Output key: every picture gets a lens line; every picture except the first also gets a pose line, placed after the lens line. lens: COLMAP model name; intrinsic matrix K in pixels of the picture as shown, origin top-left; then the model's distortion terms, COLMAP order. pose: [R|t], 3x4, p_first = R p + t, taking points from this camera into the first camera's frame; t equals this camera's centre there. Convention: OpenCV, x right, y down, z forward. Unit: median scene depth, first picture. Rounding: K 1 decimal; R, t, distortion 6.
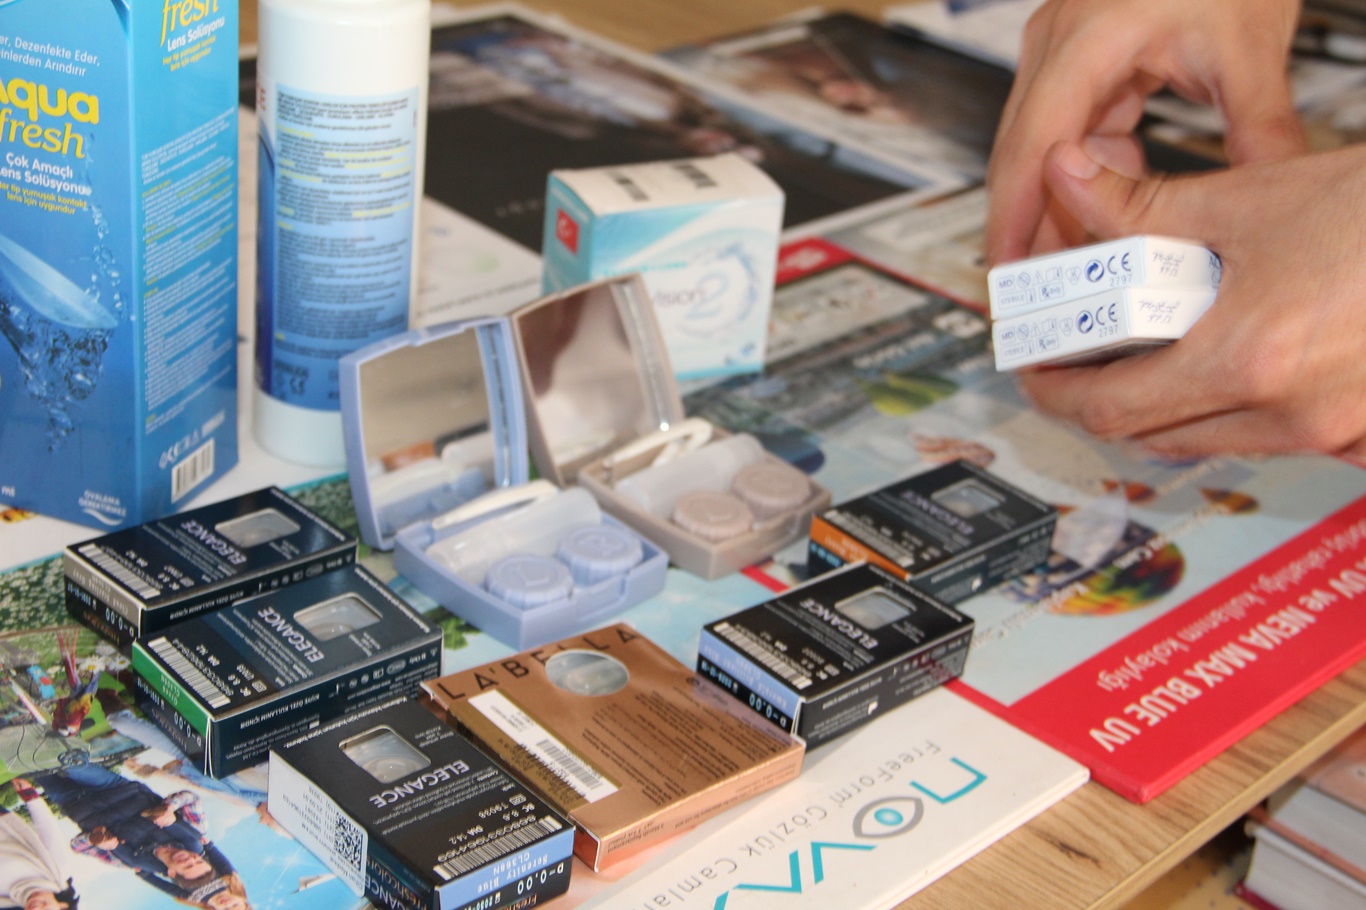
lens RADIAL K [[2376.0, 0, 683.0], [0, 2376.0, 455.0], [0, 0, 1]] dist [0.125493, 0.159791]
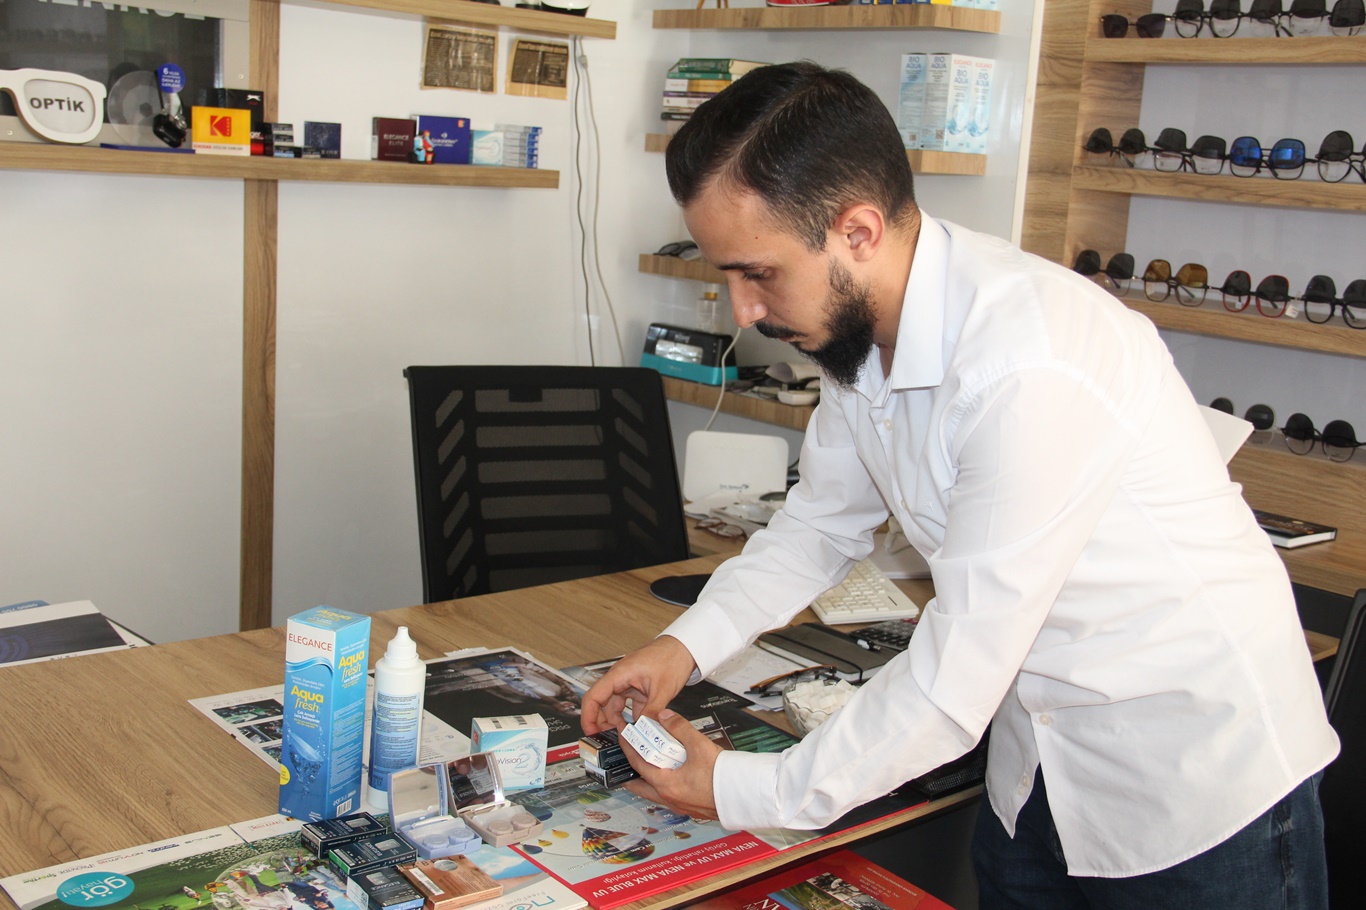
lens RADIAL K [[1907.2, 0, 683.0], [0, 1907.2, 455.0], [0, 0, 1]] dist [0.102788, 0.027247]
pose [[0.994449, 0.020828, -0.103137, 0.516780], [-0.045184, 0.969764, -0.239827, 0.147505], [0.095024, 0.243156, 0.965322, -1.608919]]
